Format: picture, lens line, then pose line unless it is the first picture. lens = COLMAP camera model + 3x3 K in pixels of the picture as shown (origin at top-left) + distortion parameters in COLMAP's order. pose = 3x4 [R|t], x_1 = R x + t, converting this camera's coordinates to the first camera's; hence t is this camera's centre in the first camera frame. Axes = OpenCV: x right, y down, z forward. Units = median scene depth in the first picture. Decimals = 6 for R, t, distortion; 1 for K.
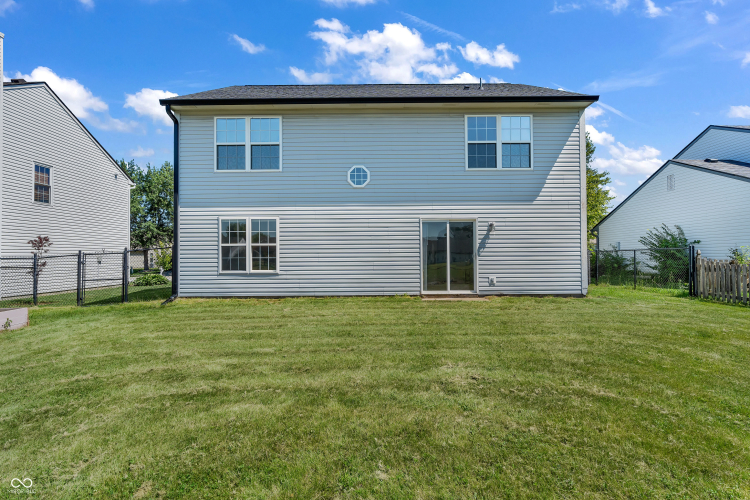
lens RADIAL K [[407.5, 0, 375.0], [0, 407.5, 250.0], [0, 0, 1]] dist [-0.002411, -0.000147]
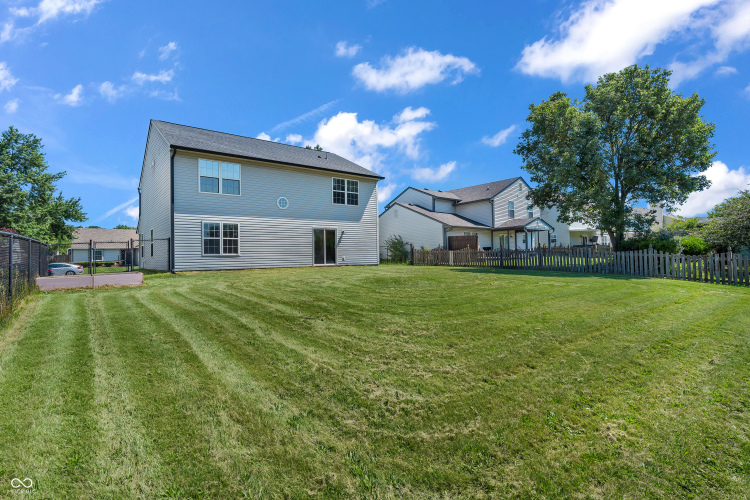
lens RADIAL K [[338.1, 0, 376.9], [0, 338.1, 247.9], [0, 0, 1]] dist [-0.000793, 0.000255]
pose [[0.794873, 0.006497, 0.606740, -0.637388], [0.000945, 0.999928, -0.011946, 0.042204], [-0.606775, 0.010069, 0.794810, -0.480801]]
